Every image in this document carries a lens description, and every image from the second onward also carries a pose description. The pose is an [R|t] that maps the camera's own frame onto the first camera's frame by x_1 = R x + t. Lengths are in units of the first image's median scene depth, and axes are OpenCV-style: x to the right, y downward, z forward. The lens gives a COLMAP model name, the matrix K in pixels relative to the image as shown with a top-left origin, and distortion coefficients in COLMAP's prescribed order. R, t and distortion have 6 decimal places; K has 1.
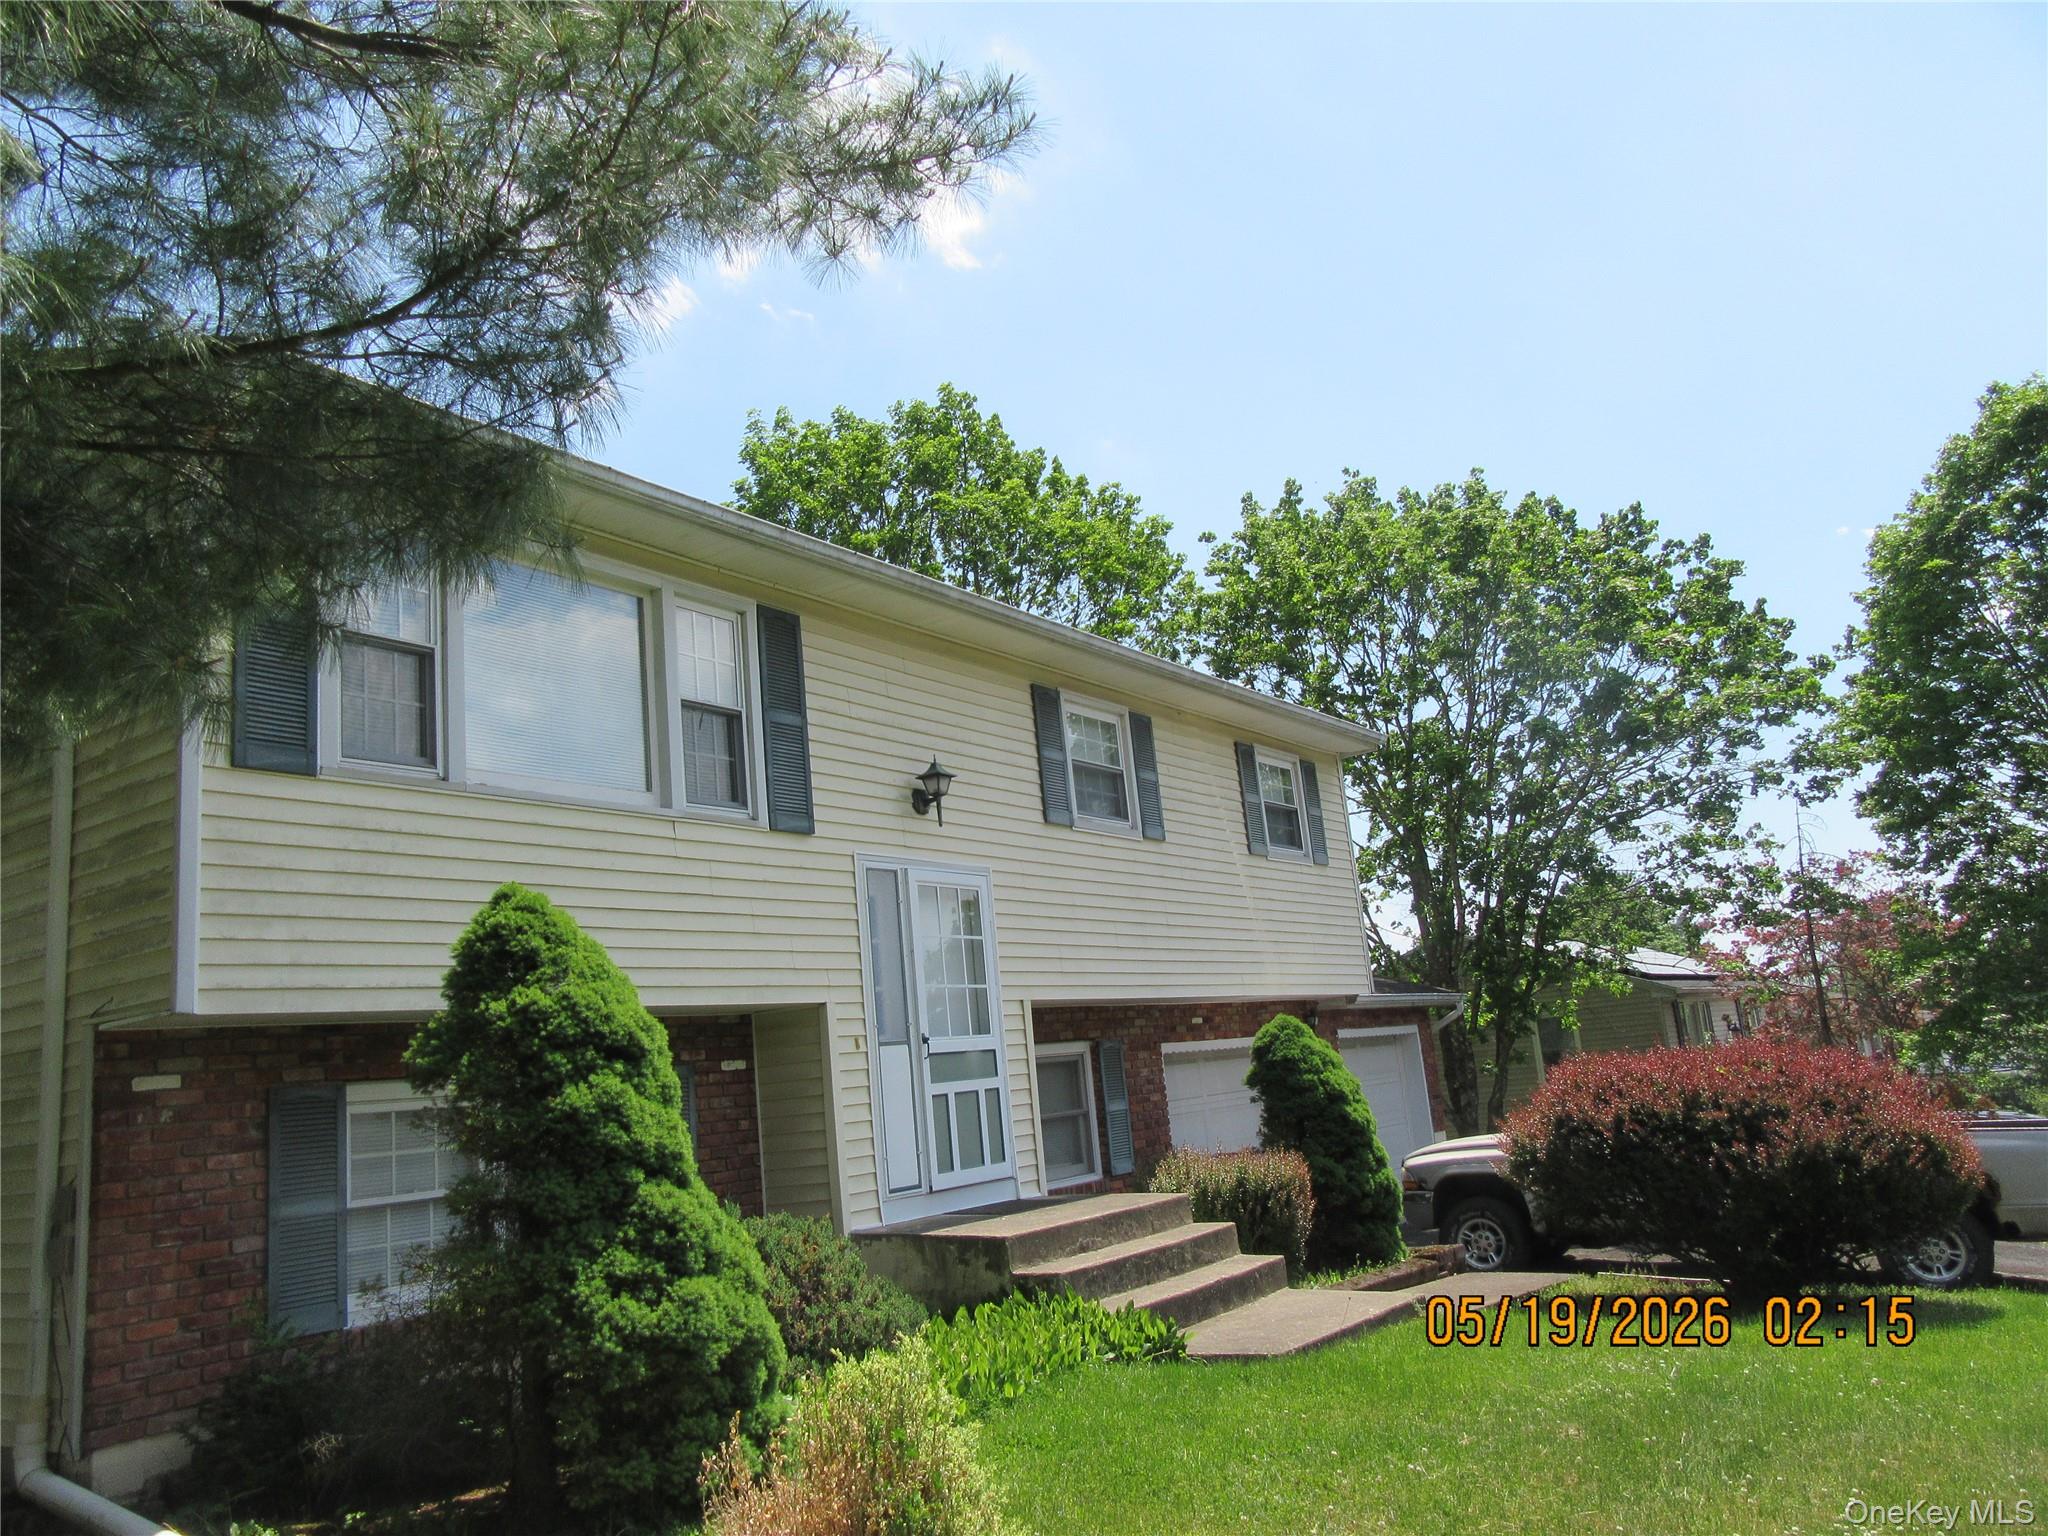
lens RADIAL K [[1534.5, 0, 1020.2], [0, 1534.5, 769.2], [0, 0, 1]] dist [0.002382, 0.002355]
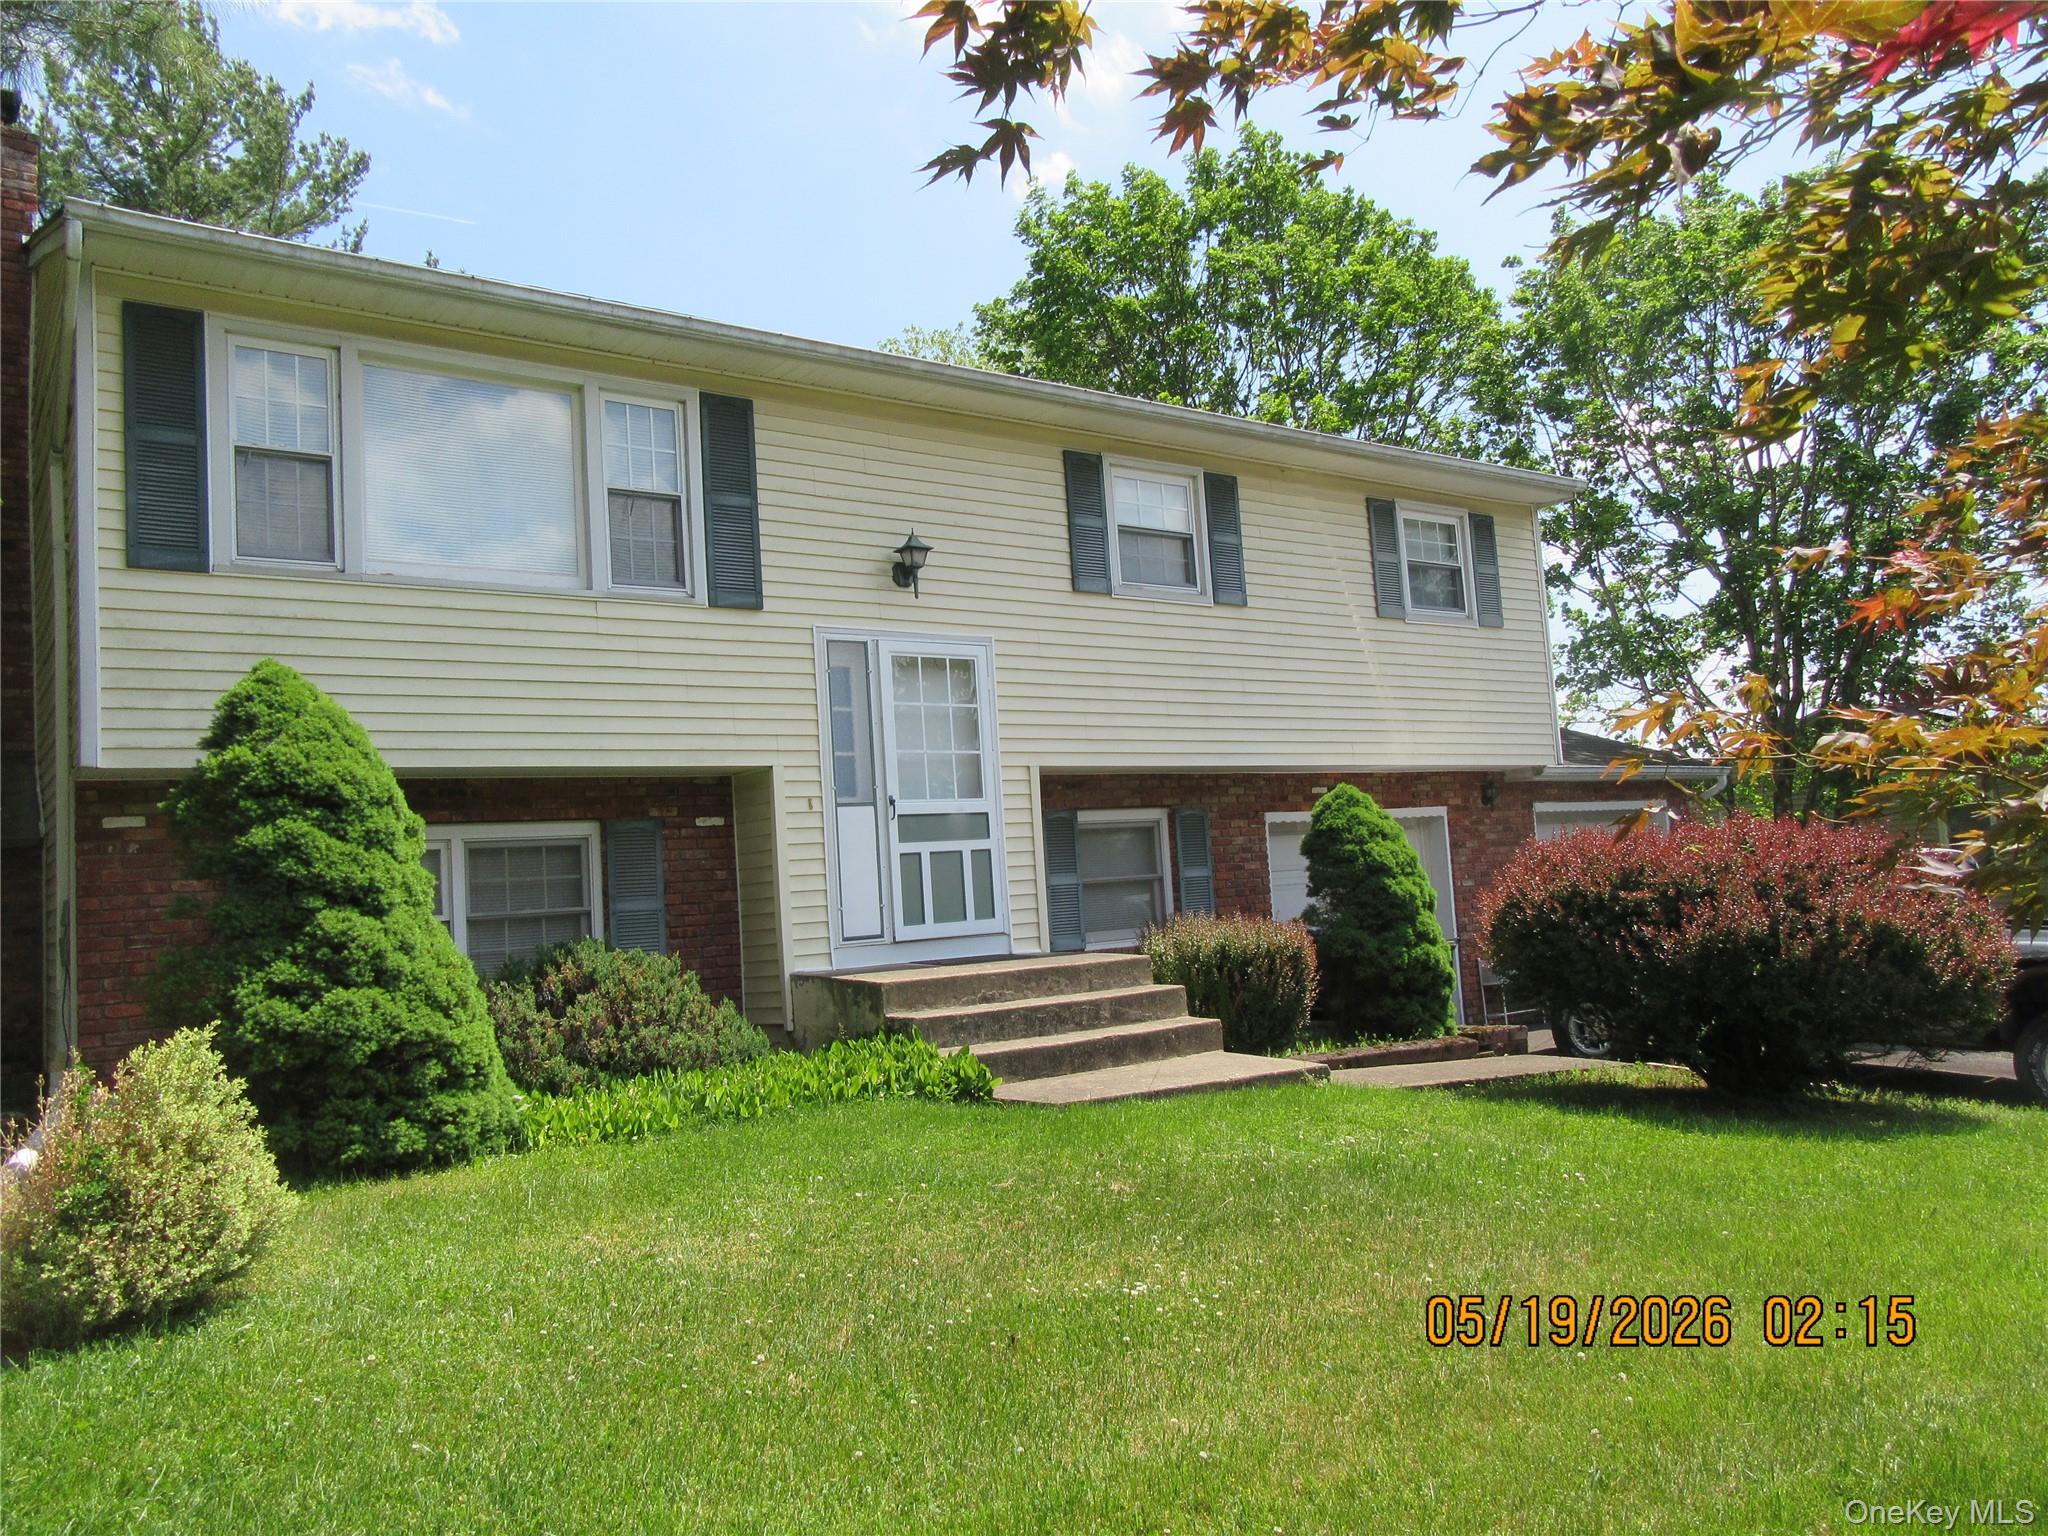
lens RADIAL K [[1534.5, 0, 1018.9], [0, 1534.5, 773.0], [0, 0, 1]] dist [0.002382, 0.002355]
pose [[0.944101, 0.008223, -0.329554, 0.385882], [0.040901, 0.989042, 0.141853, 0.011017], [0.327110, -0.147403, 0.933419, 0.048609]]
